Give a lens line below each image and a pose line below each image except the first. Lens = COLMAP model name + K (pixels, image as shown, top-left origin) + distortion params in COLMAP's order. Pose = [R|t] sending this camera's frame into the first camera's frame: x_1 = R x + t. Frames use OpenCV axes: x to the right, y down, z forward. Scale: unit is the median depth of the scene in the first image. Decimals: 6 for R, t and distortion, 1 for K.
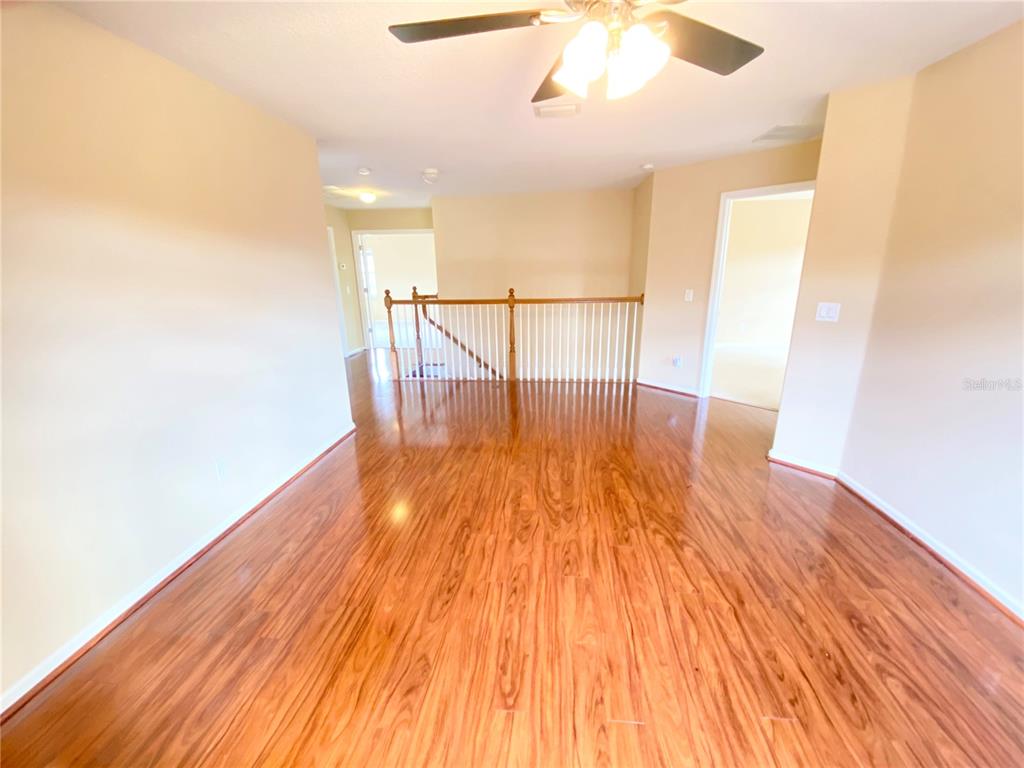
lens RADIAL K [[407.9, 0, 511.9], [0, 407.9, 398.7], [0, 0, 1]] dist [0.021068, -0.023139]
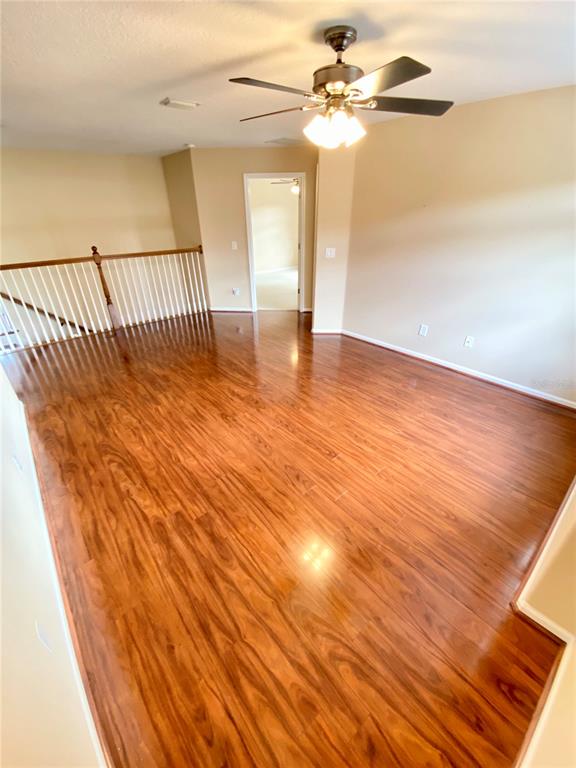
lens RADIAL K [[311.9, 0, 288.5], [0, 311.9, 387.8], [0, 0, 1]] dist [0.021330, 0.000111]
pose [[0.683348, -0.348241, 0.641688, -0.568886], [0.217289, 0.936092, 0.276617, -0.055832], [-0.697008, -0.049594, 0.715346, -0.004343]]
